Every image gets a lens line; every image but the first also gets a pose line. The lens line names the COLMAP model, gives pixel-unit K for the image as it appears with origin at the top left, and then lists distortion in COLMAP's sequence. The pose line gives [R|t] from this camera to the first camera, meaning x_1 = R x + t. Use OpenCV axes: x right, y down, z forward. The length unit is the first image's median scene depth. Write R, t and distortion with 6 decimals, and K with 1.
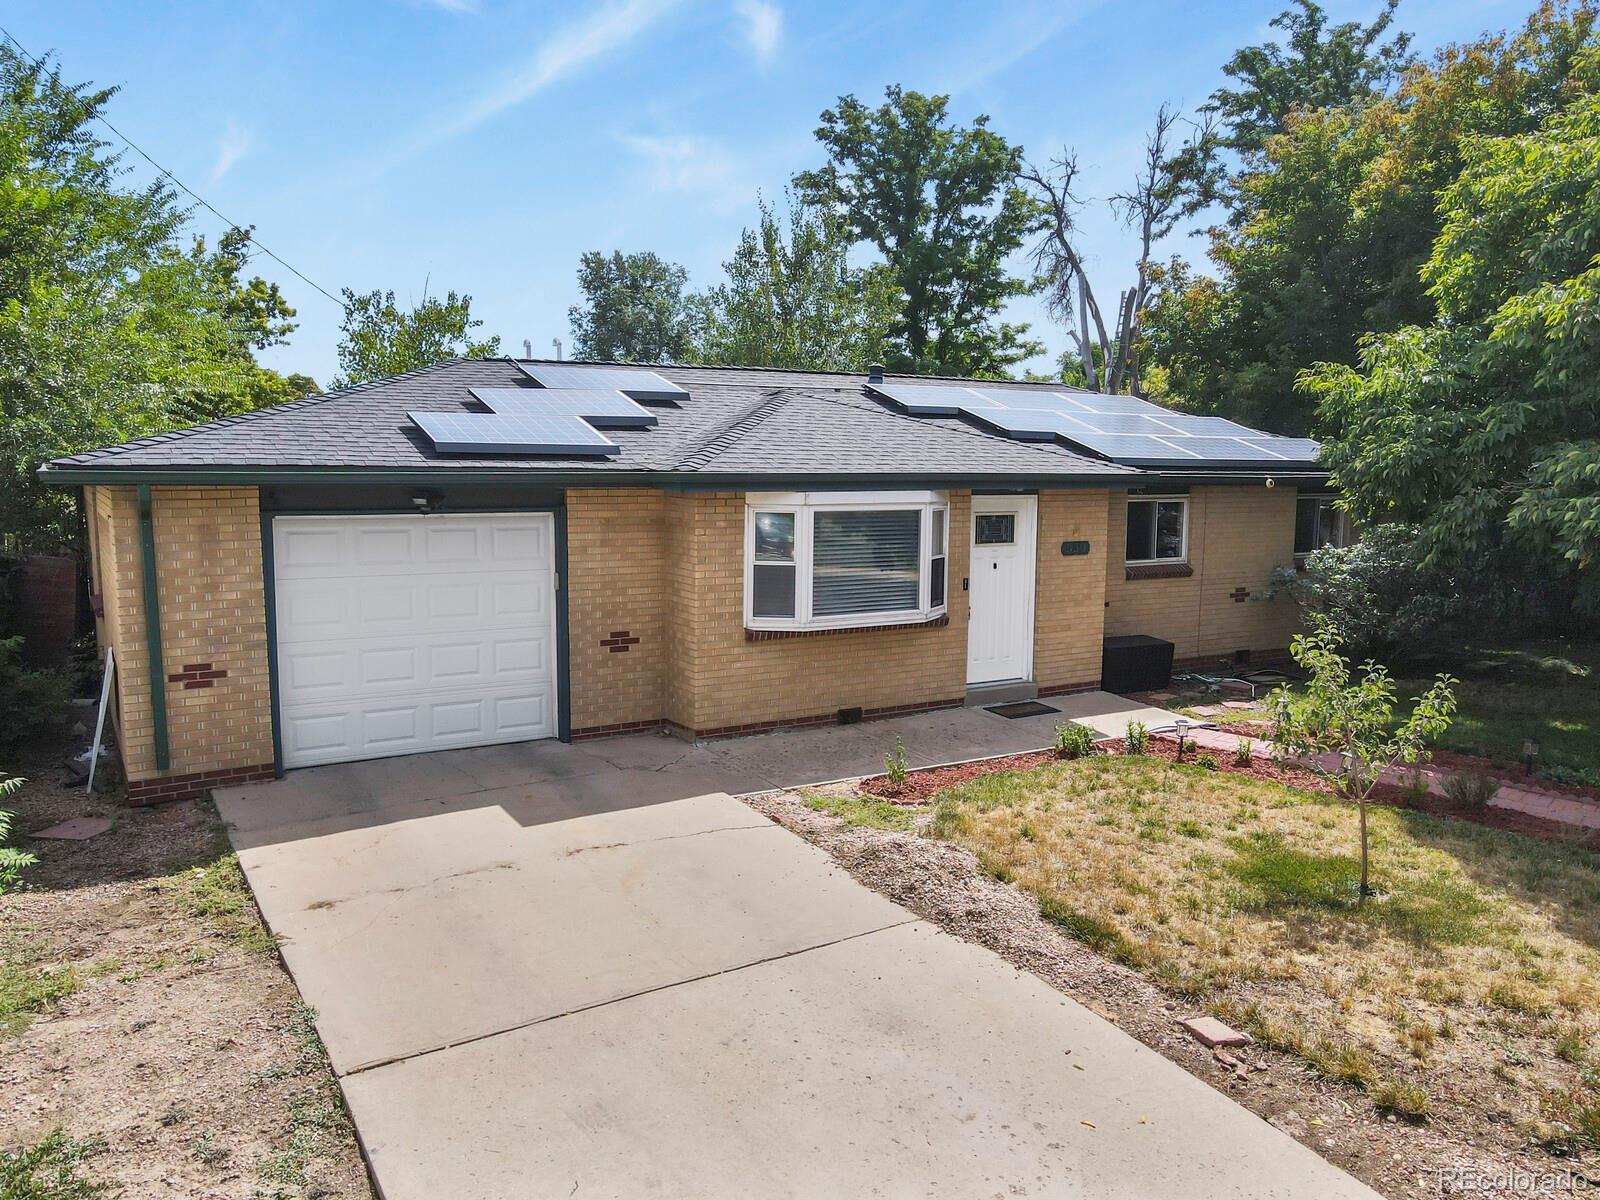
lens RADIAL K [[1129.1, 0, 825.2], [0, 1129.1, 601.5], [0, 0, 1]] dist [0.030795, 0.002771]
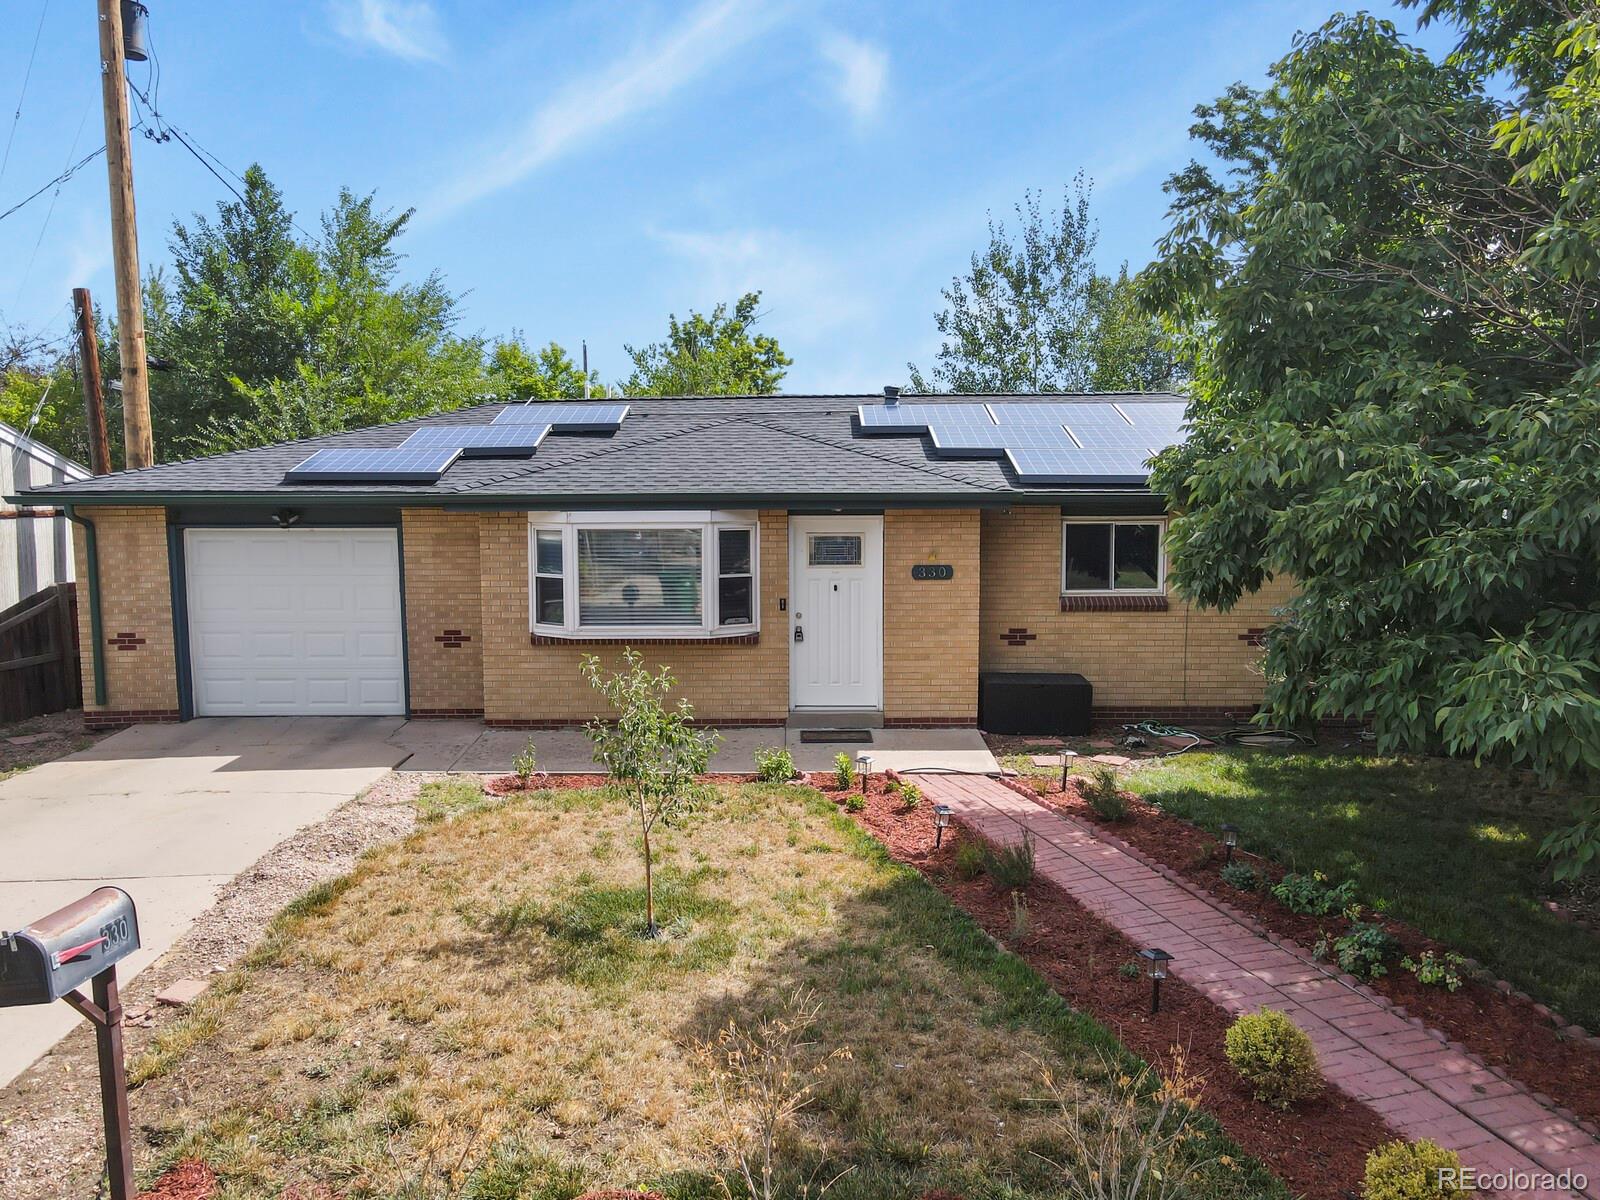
lens RADIAL K [[1129.1, 0, 825.2], [0, 1129.1, 601.5], [0, 0, 1]] dist [0.030795, 0.002771]
pose [[0.864170, 0.039164, -0.501674, 0.745975], [-0.050712, 0.998669, -0.009392, -0.011802], [0.500639, 0.033558, 0.865006, 0.176170]]
